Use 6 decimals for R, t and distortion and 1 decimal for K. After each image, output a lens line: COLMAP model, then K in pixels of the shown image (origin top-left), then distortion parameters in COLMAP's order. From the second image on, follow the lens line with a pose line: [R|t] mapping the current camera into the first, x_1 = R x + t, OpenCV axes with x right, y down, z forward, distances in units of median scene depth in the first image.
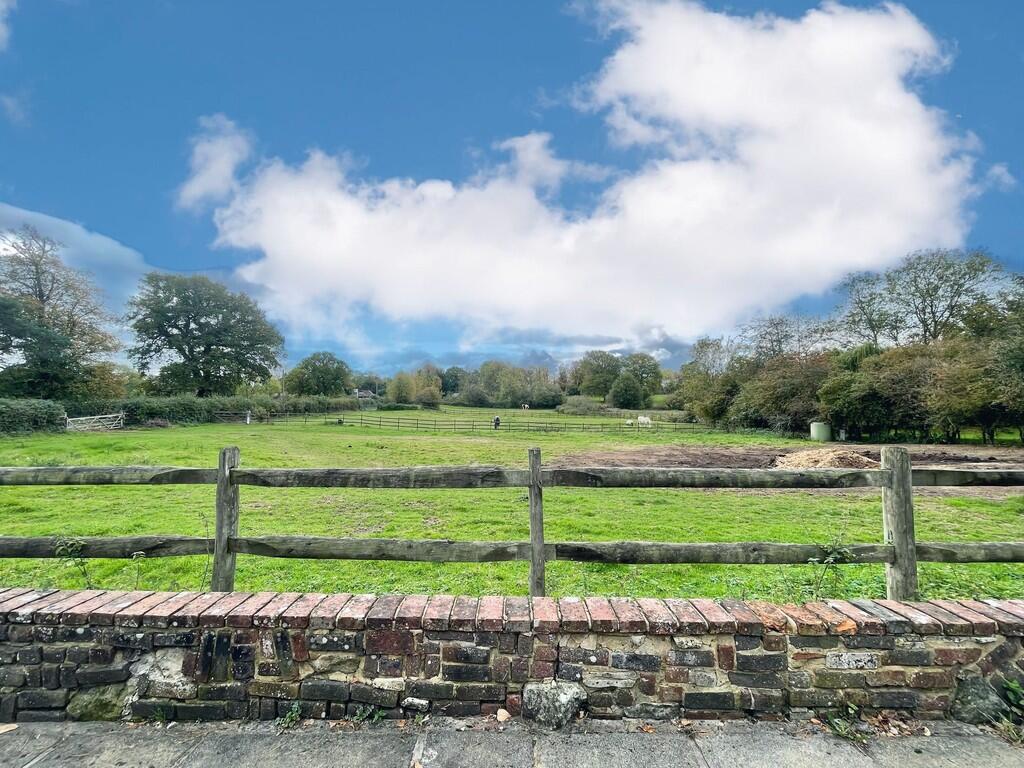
lens RADIAL K [[415.2, 0, 507.4], [0, 415.2, 384.6], [0, 0, 1]] dist [-0.000320, 0.000996]
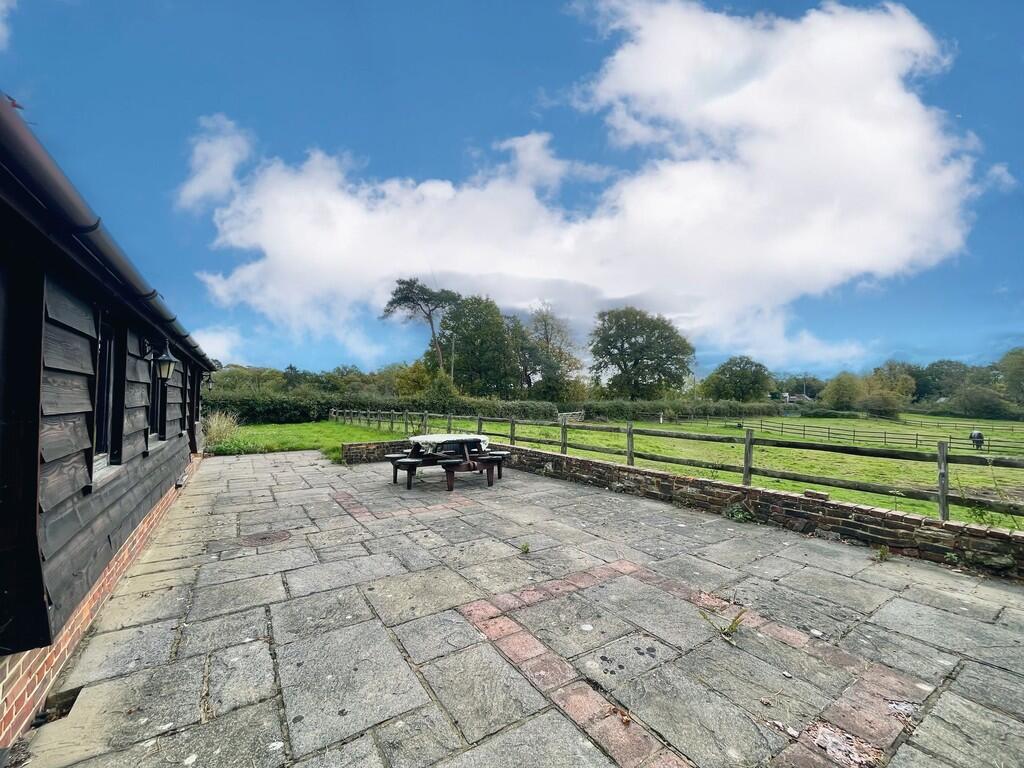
lens RADIAL K [[415.2, 0, 508.9], [0, 415.2, 384.0], [0, 0, 1]] dist [-0.000320, 0.000996]
pose [[0.586442, -0.023968, -0.809637, 0.085338], [0.014873, 0.999712, -0.018822, -0.003761], [0.809855, -0.001004, 0.586630, -0.065534]]
